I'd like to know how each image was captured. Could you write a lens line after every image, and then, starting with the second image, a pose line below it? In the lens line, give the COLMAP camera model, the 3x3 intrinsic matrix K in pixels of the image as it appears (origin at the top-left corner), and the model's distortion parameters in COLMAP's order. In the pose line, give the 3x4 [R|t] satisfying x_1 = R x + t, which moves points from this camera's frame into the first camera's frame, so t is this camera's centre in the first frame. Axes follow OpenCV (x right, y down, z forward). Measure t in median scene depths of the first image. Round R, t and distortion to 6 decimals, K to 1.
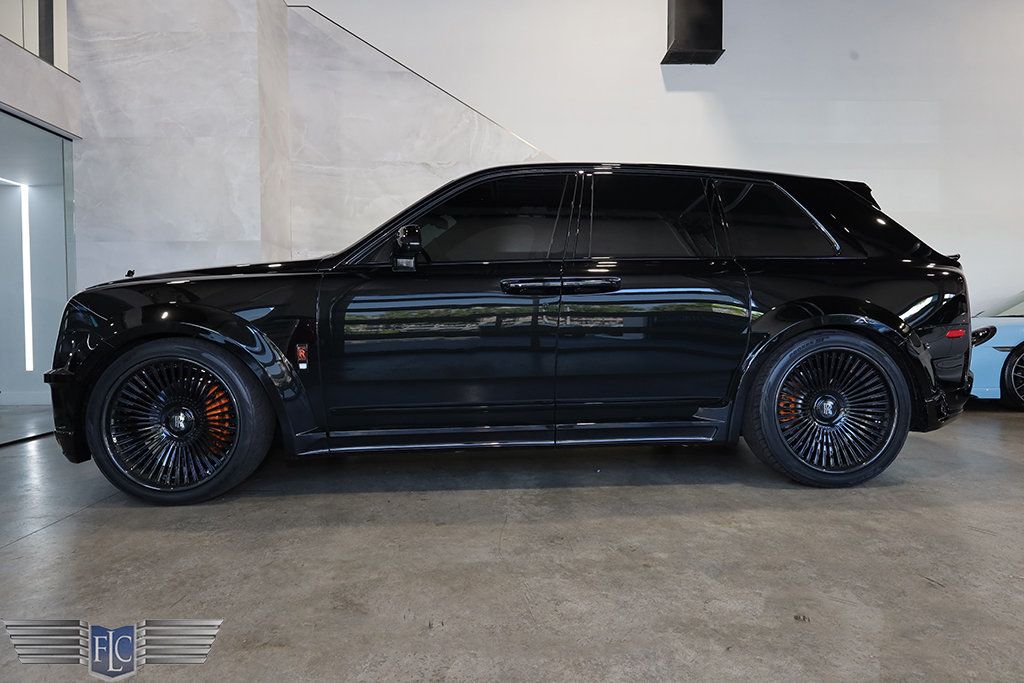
lens RADIAL K [[607.2, 0, 510.5], [0, 607.2, 339.7], [0, 0, 1]] dist [0.002462, 0.000190]
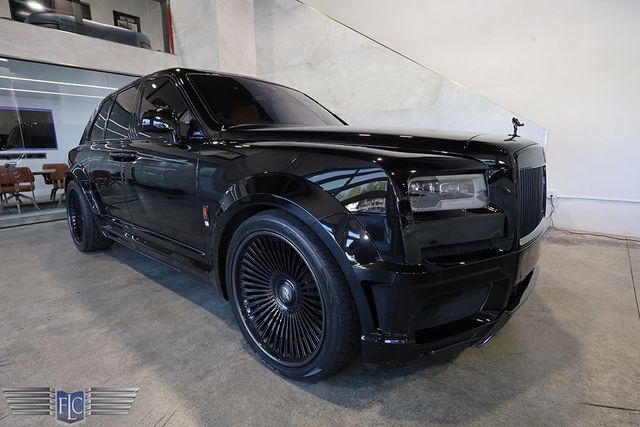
lens RADIAL K [[329.2, 0, 320.0], [0, 329.2, 213.5], [0, 0, 1]] dist [0.000101, -0.000958]
pose [[0.733045, 0.128068, -0.668014, 0.995275], [-0.008131, 0.983694, 0.179666, -0.097852], [0.680131, -0.126272, 0.722134, 0.635787]]
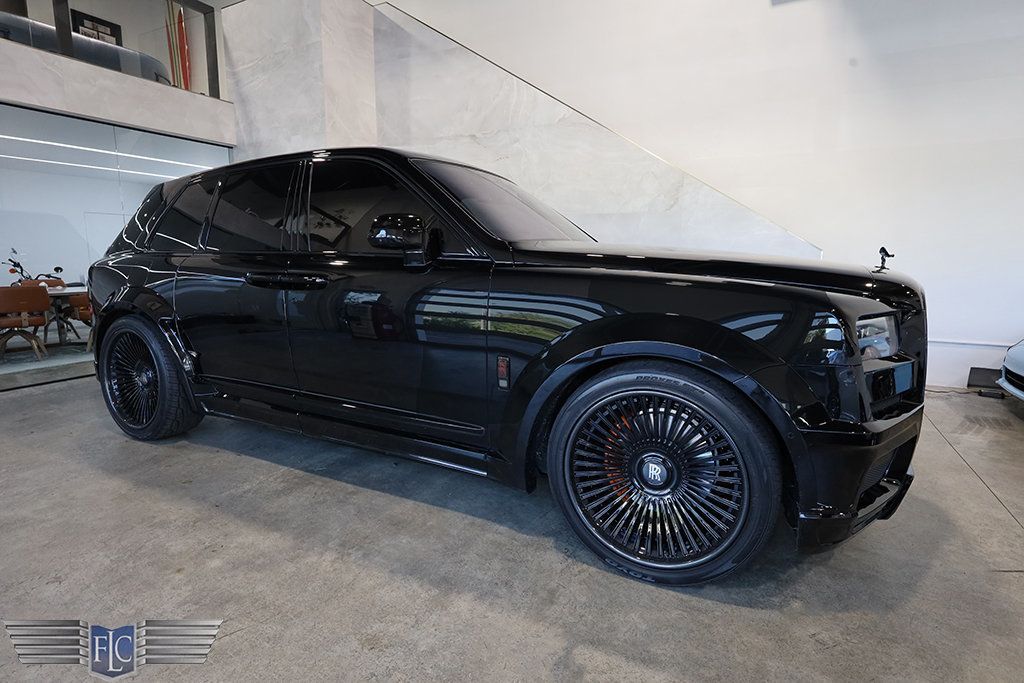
lens RADIAL K [[530.9, 0, 507.5], [0, 530.9, 341.5], [0, 0, 1]] dist [0.001457, -0.001352]
pose [[0.864992, 0.090511, -0.493555, 0.778877], [-0.023847, 0.989901, 0.139740, -0.117859], [0.501219, -0.109104, 0.858415, 0.355651]]
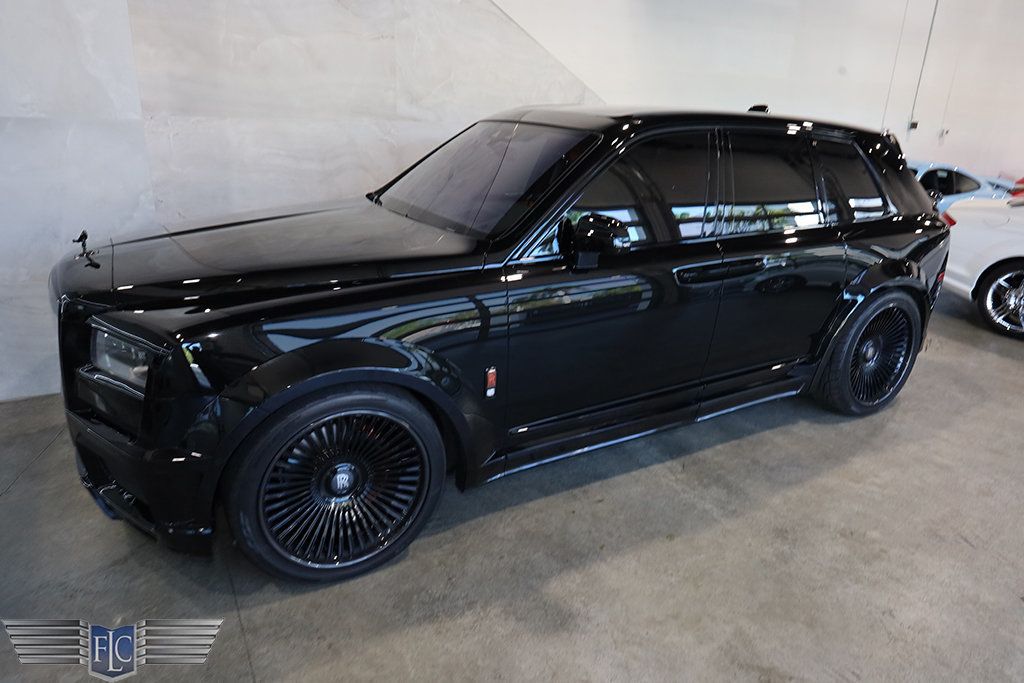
lens RADIAL K [[684.3, 0, 513.4], [0, 684.3, 334.3], [0, 0, 1]] dist [-0.000353, -0.002603]
pose [[0.888906, -0.111625, 0.444282, -0.677566], [-0.031678, 0.952557, 0.302708, -0.297876], [-0.456994, -0.283152, 0.843197, 0.202254]]
